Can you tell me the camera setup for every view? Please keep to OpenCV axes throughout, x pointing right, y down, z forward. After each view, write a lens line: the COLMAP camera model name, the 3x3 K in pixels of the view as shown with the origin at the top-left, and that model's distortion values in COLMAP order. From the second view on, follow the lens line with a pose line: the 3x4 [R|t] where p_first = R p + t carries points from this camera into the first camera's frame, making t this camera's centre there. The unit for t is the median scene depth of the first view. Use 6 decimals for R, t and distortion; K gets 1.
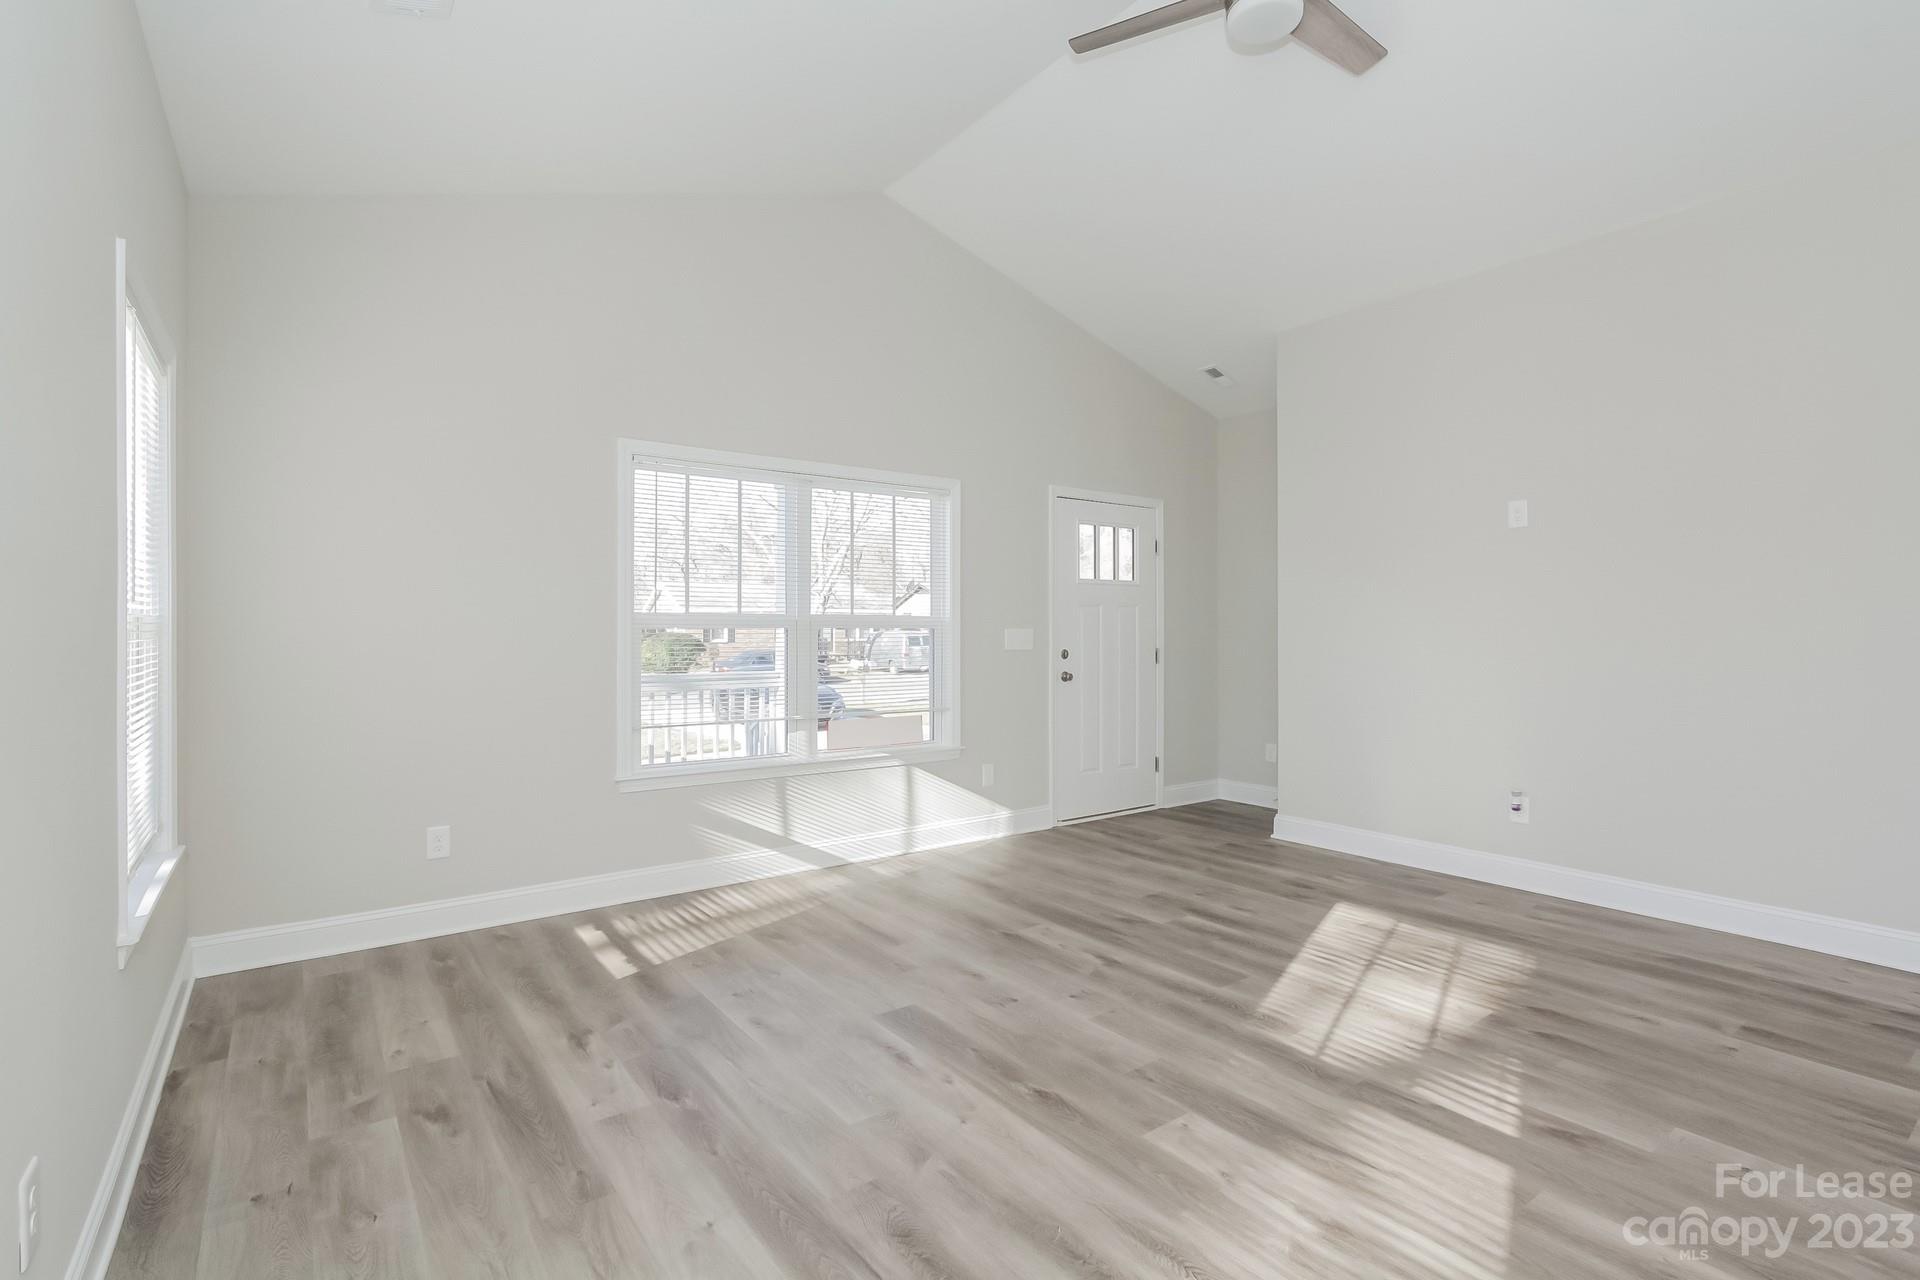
lens RADIAL K [[891.7, 0, 960.0], [0, 891.7, 640.0], [0, 0, 1]] dist [-0.001198, -0.000235]
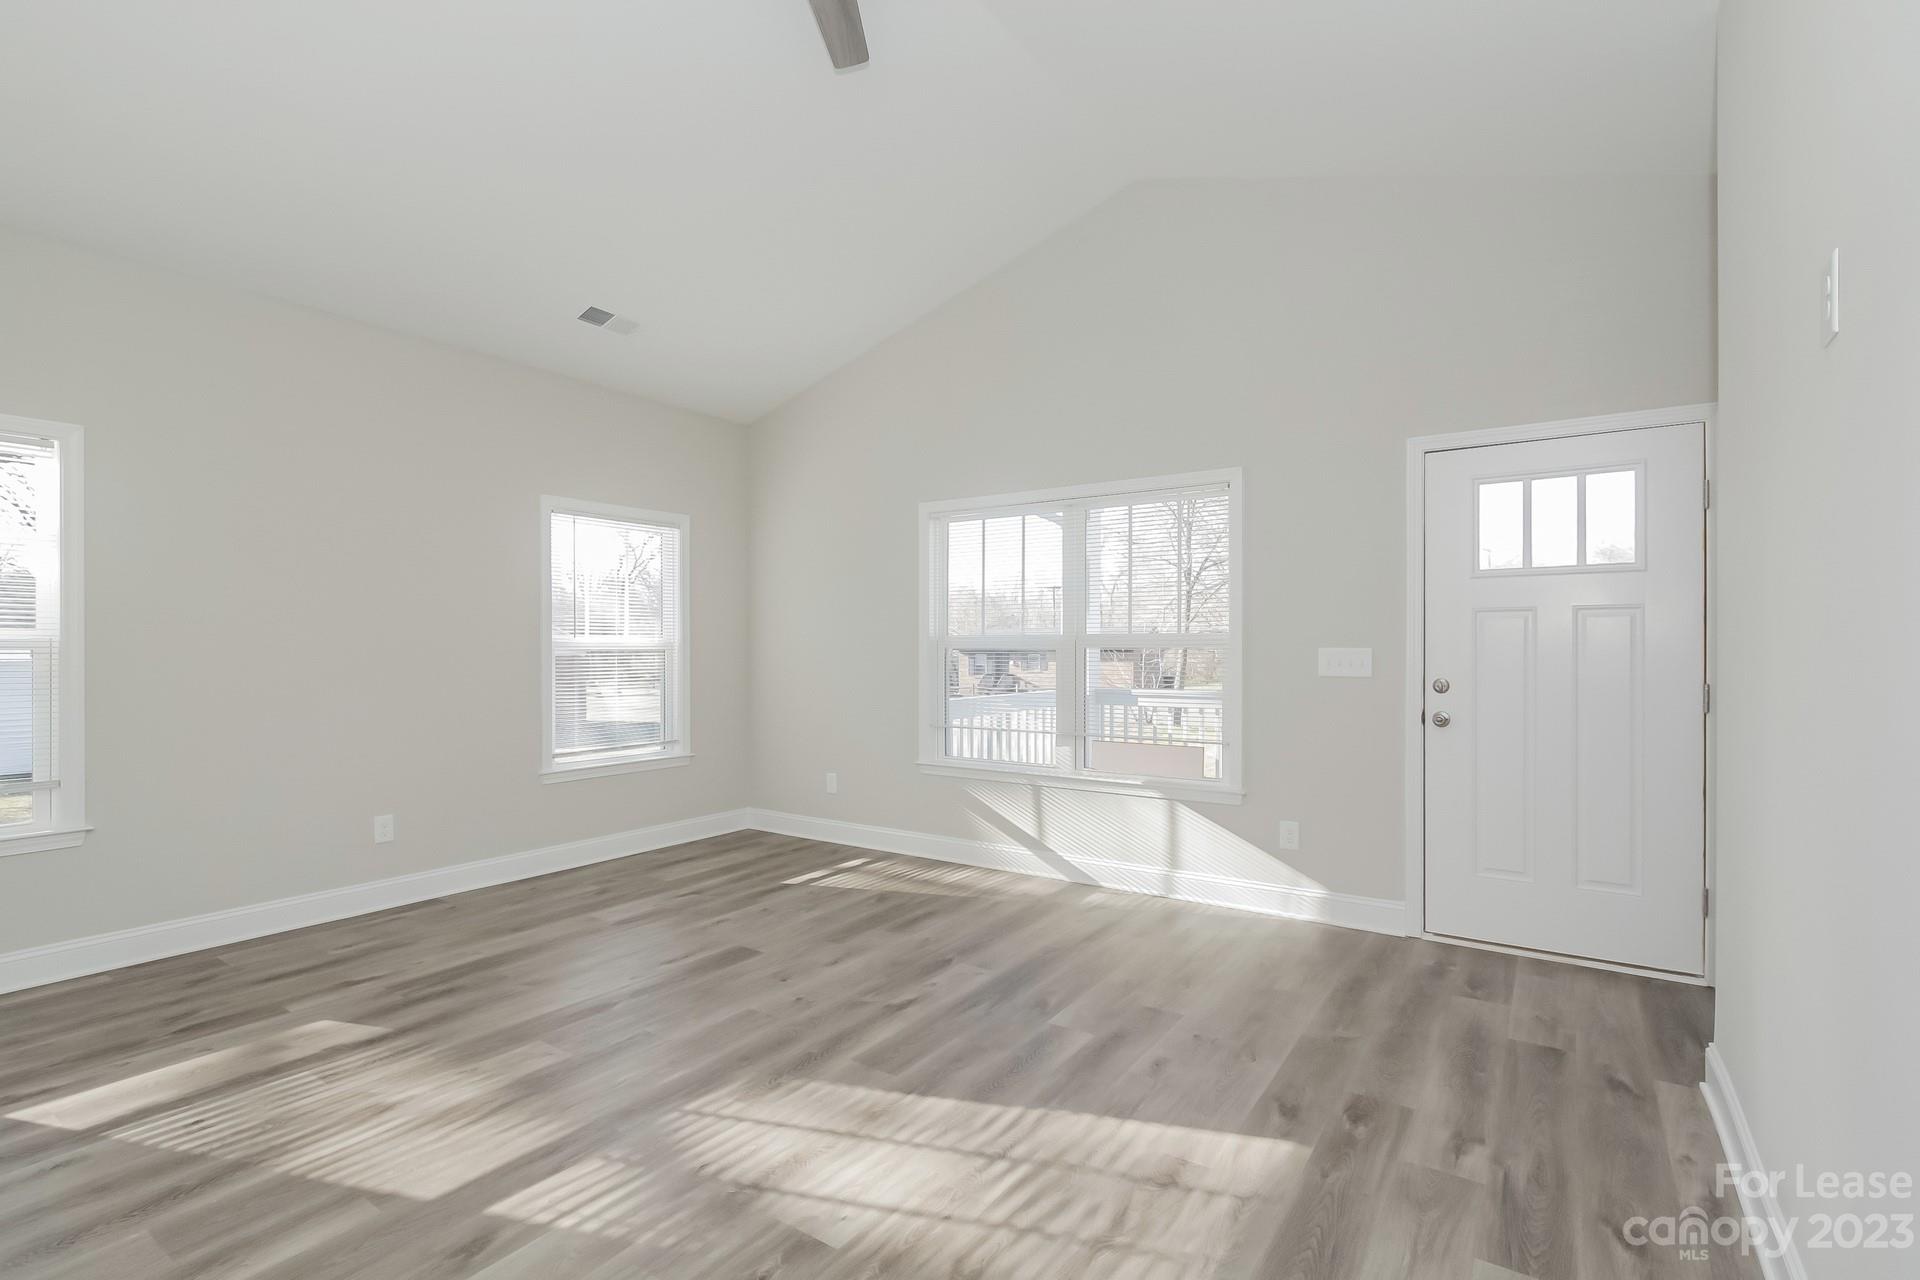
lens RADIAL K [[882.9, 0, 953.9], [0, 882.9, 654.3], [0, 0, 1]] dist [-0.000889, 0.000323]
pose [[0.328336, 0.006593, -0.944538, 0.970249], [-0.009387, 0.999949, 0.003716, -0.009794], [0.944514, 0.007646, 0.328381, 0.687972]]
